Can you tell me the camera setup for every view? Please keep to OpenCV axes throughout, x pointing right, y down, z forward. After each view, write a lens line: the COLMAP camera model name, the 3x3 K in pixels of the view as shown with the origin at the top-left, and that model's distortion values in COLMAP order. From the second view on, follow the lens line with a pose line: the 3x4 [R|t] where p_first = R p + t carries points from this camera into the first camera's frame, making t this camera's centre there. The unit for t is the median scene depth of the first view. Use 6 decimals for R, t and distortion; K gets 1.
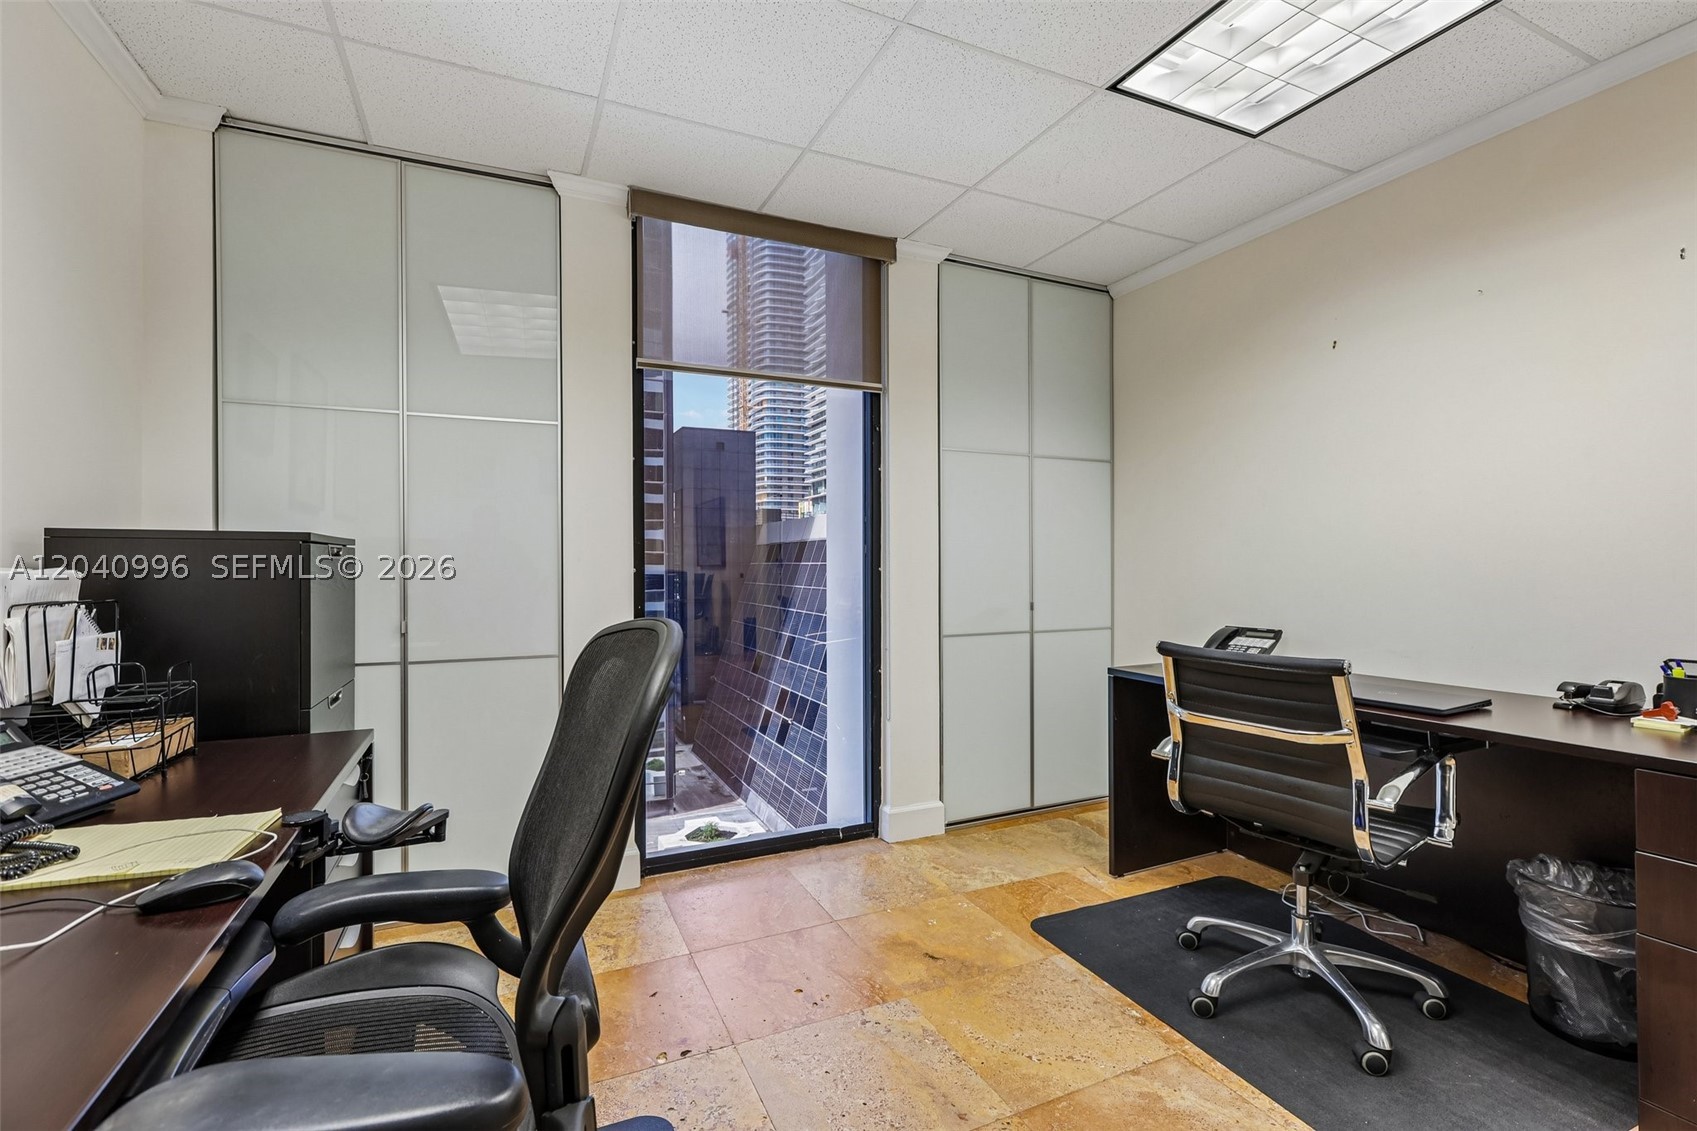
lens RADIAL K [[739.9, 0, 820.1], [0, 739.9, 564.5], [0, 0, 1]] dist [0.004208, 0.000373]
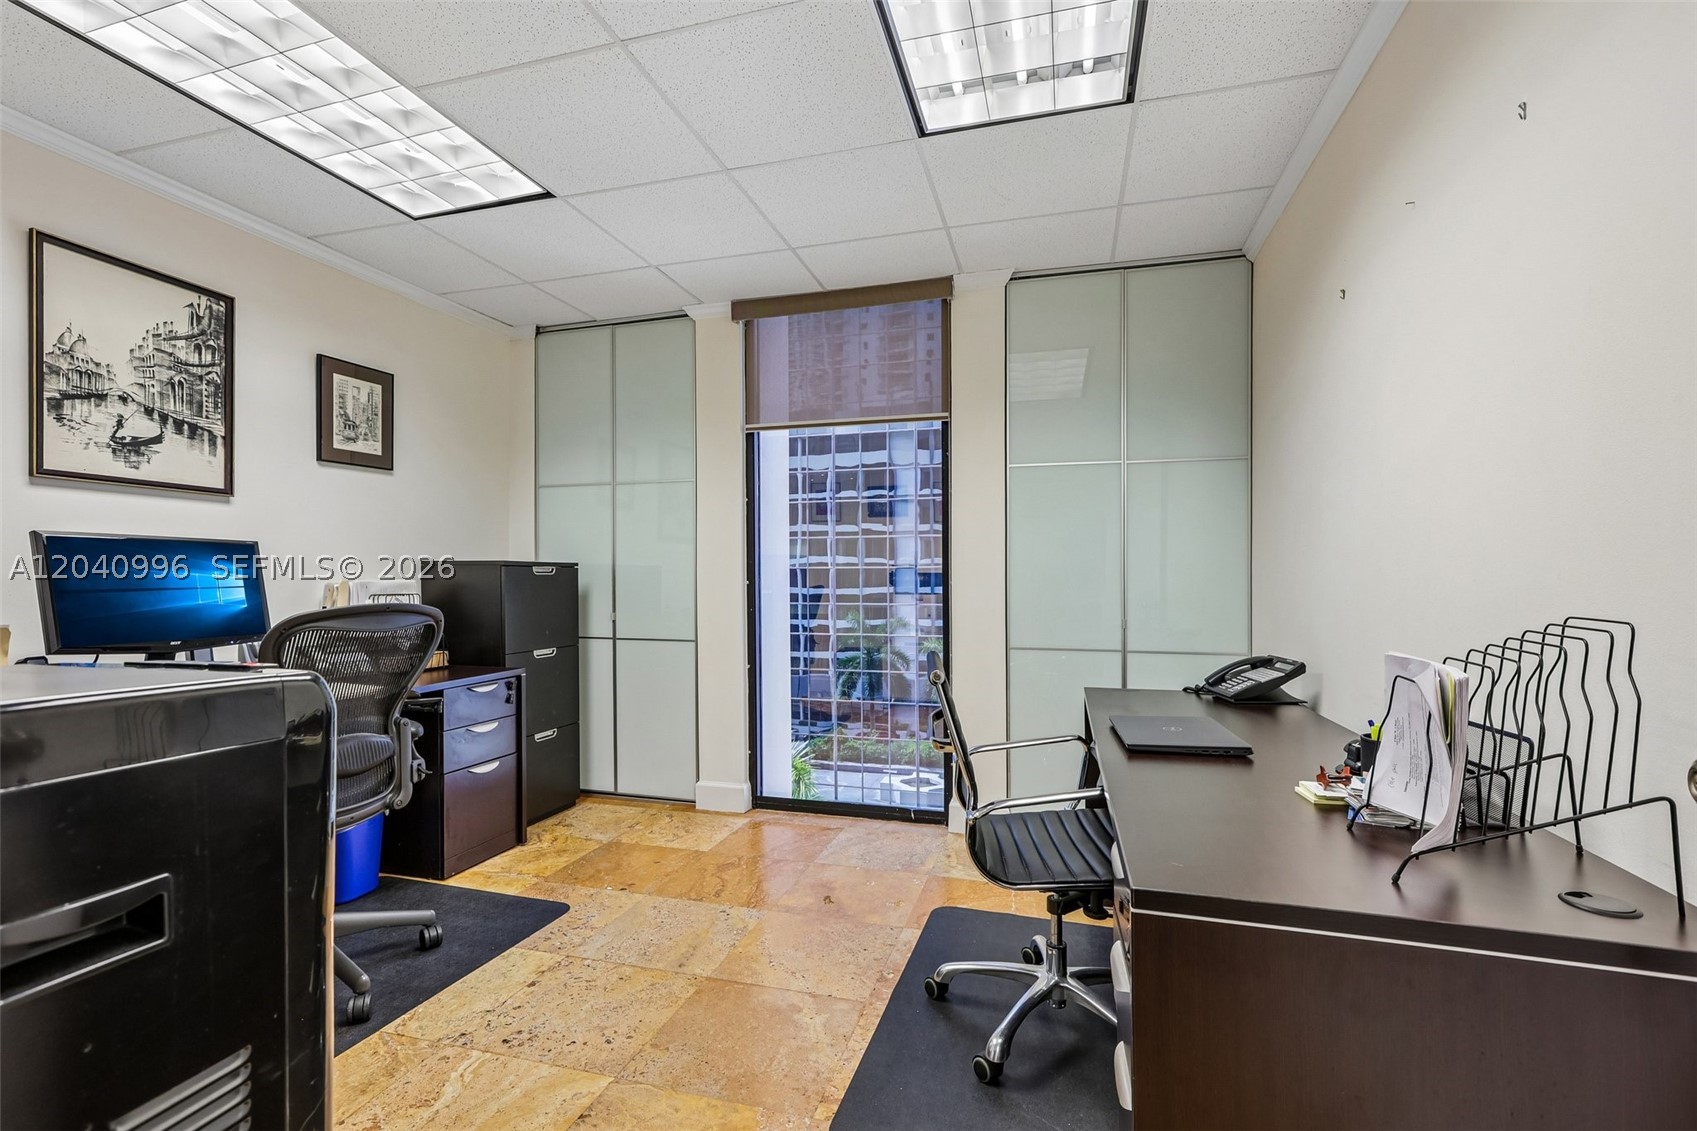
lens RADIAL K [[745.1, 0, 851.2], [0, 745.1, 600.9], [0, 0, 1]] dist [-0.000211, 0.000139]
pose [[0.769684, 0.021326, -0.638069, 0.873064], [-0.003120, 0.999556, 0.029644, 0.000970], [0.638417, -0.020826, 0.769409, 0.079900]]
